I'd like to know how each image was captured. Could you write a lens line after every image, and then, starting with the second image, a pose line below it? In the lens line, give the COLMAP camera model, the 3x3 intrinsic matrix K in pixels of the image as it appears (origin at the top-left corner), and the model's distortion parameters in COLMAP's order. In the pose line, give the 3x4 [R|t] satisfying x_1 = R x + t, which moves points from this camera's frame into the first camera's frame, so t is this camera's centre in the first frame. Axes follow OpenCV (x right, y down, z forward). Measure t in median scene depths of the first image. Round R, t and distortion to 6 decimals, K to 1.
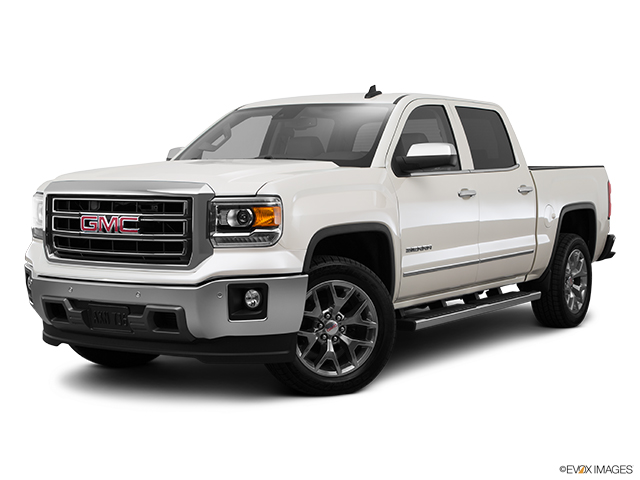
lens RADIAL K [[1239.7, 0, 320.0], [0, 1239.7, 240.0], [0, 0, 1]] dist [0.030604, 0.053659]
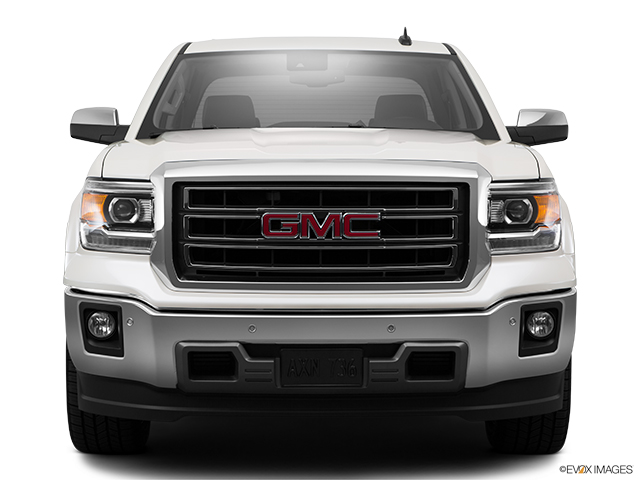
lens RADIAL K [[1530.2, 0, 320.0], [0, 1530.2, 240.0], [0, 0, 1]] dist [0.542774, 0.106771]
pose [[0.834375, -0.032438, 0.550242, -0.625332], [0.028625, 0.999470, 0.015515, -0.017653], [-0.550454, 0.002806, 0.834861, 0.320058]]
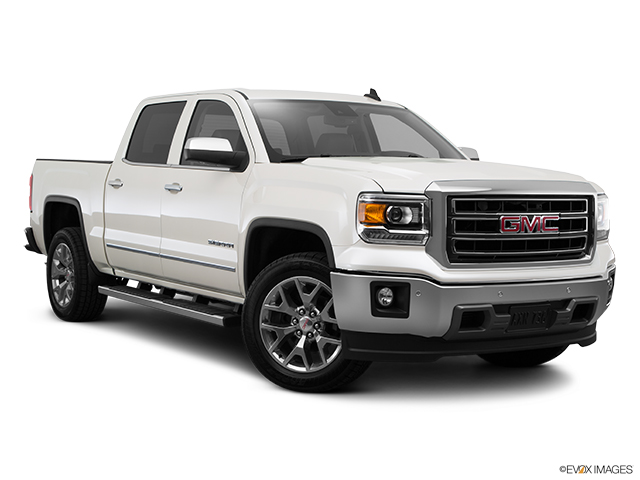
lens RADIAL K [[1239.7, 0, 320.0], [0, 1239.7, 240.0], [0, 0, 1]] dist [0.030604, 0.053659]
pose [[0.385197, -0.043460, 0.921810, -1.165410], [0.032143, 0.998916, 0.033664, -0.039198], [-0.922274, 0.016663, 0.386177, 0.776638]]
